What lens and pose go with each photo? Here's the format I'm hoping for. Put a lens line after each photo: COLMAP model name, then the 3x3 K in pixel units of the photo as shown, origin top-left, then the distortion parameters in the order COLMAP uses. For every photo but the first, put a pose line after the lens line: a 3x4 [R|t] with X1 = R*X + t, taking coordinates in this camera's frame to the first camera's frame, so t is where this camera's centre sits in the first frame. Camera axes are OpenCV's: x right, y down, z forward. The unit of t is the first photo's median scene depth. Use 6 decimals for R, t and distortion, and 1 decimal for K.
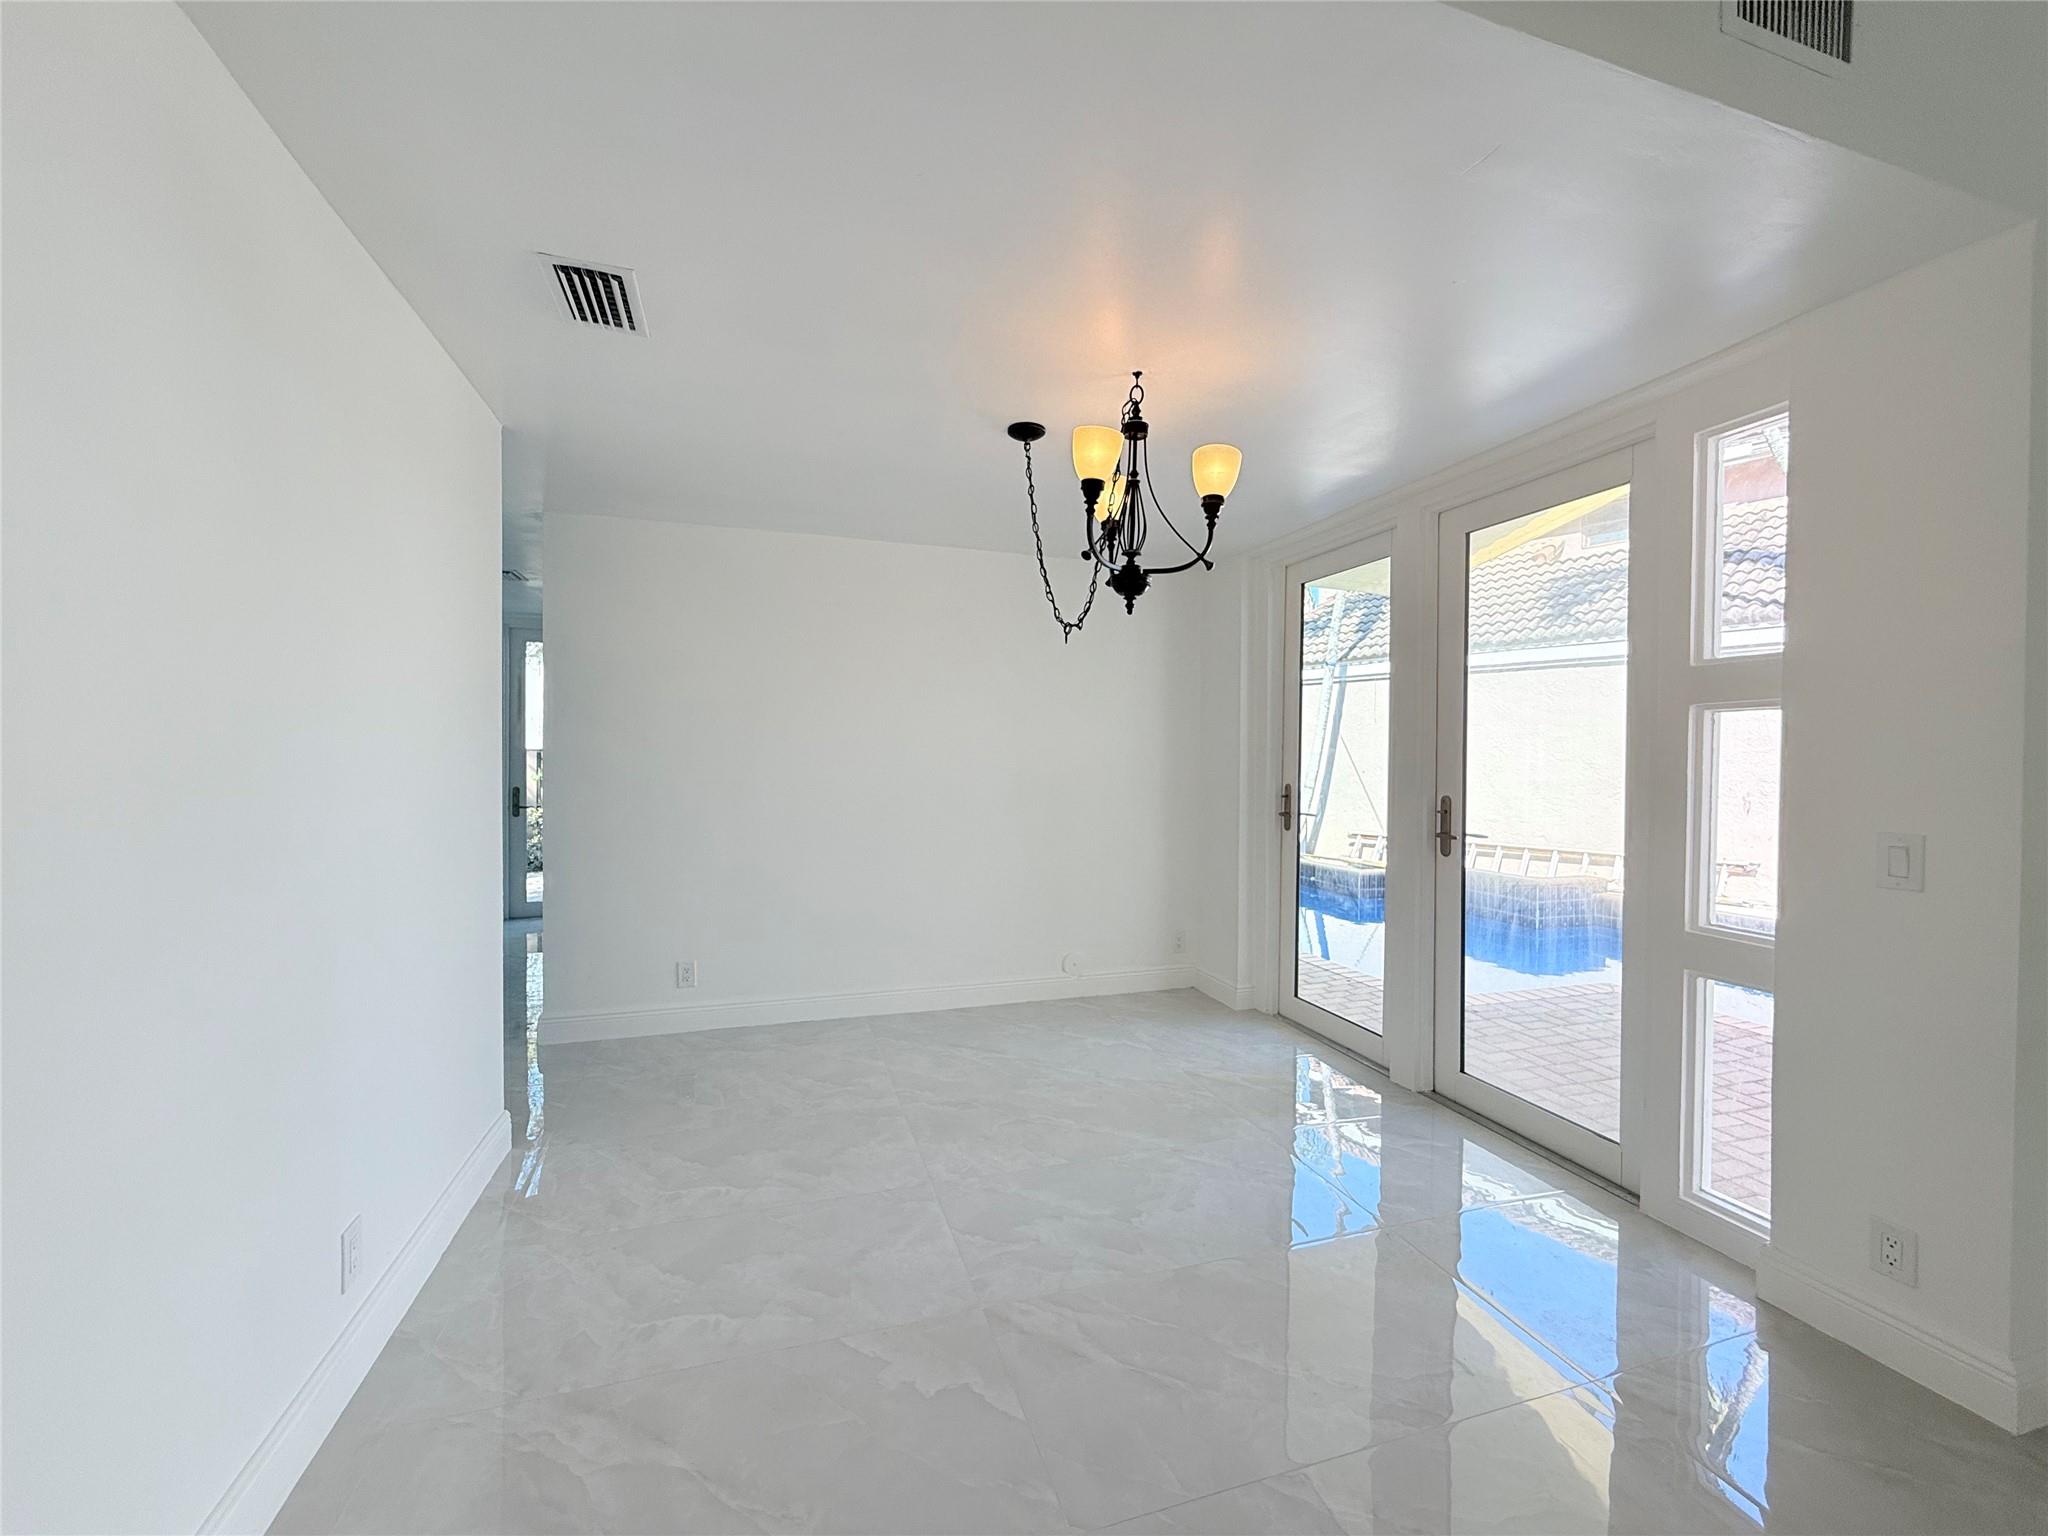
lens RADIAL K [[817.9, 0, 1015.8], [0, 817.9, 765.1], [0, 0, 1]] dist [-0.001345, 0.000317]
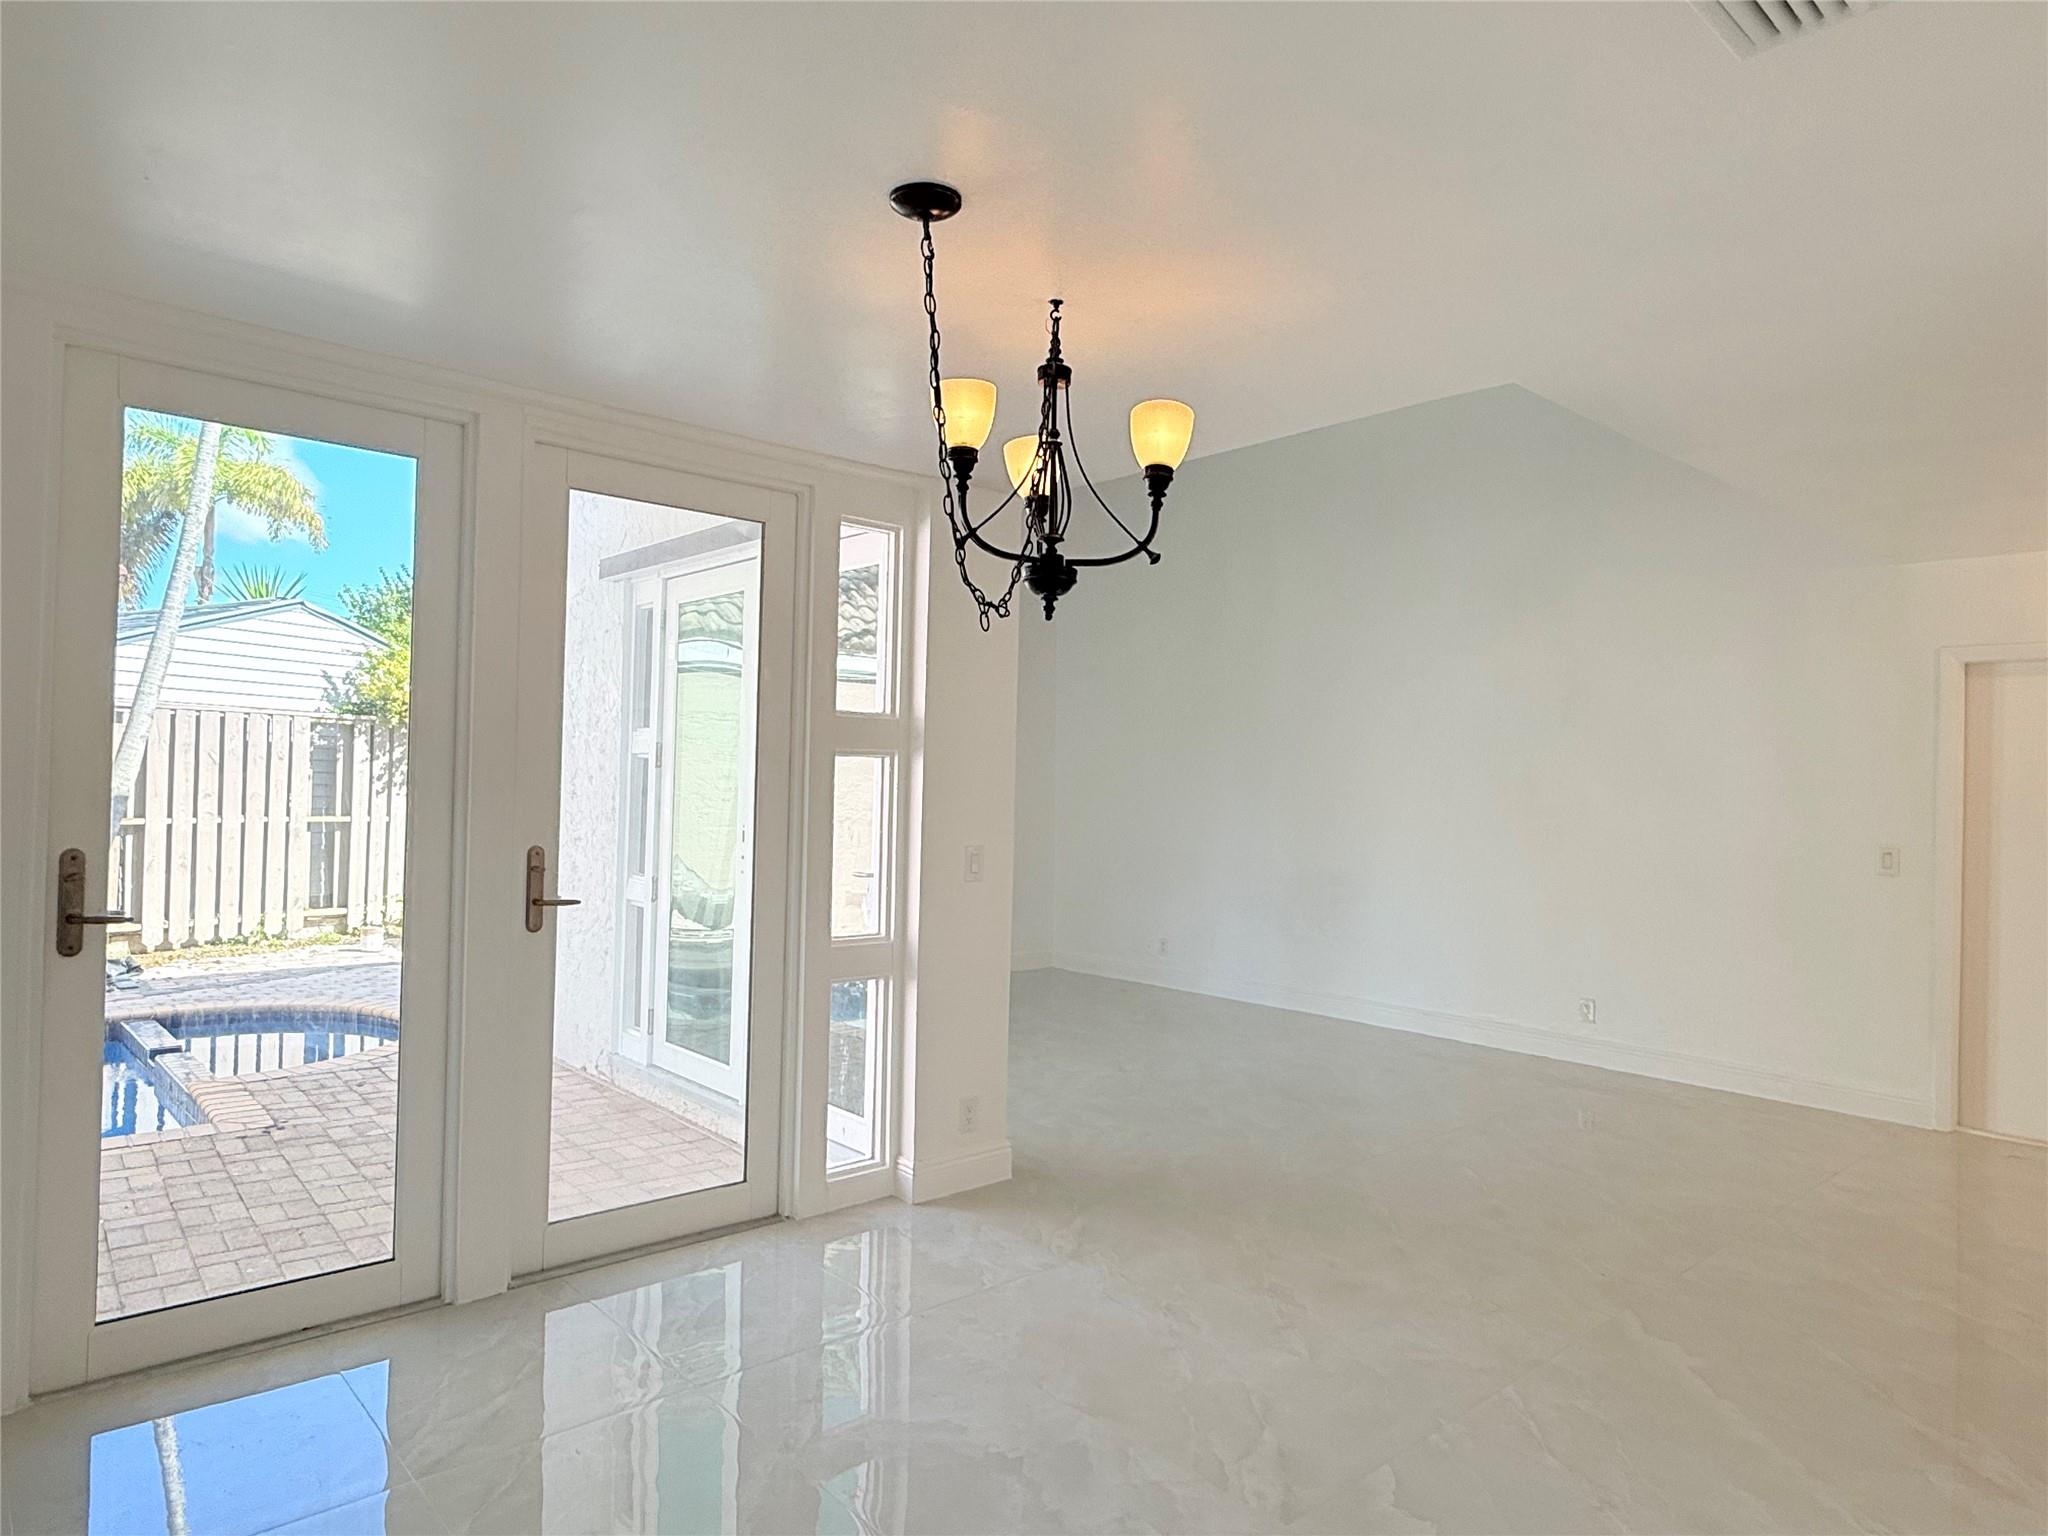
lens RADIAL K [[1229.7, 0, 1018.0], [0, 1229.7, 780.3], [0, 0, 1]] dist [0.007391, -0.002559]
pose [[-0.414064, -0.011415, 0.910176, -0.825096], [-0.017085, 0.999843, 0.004768, -0.043806], [-0.910088, -0.013576, -0.414193, 1.424579]]
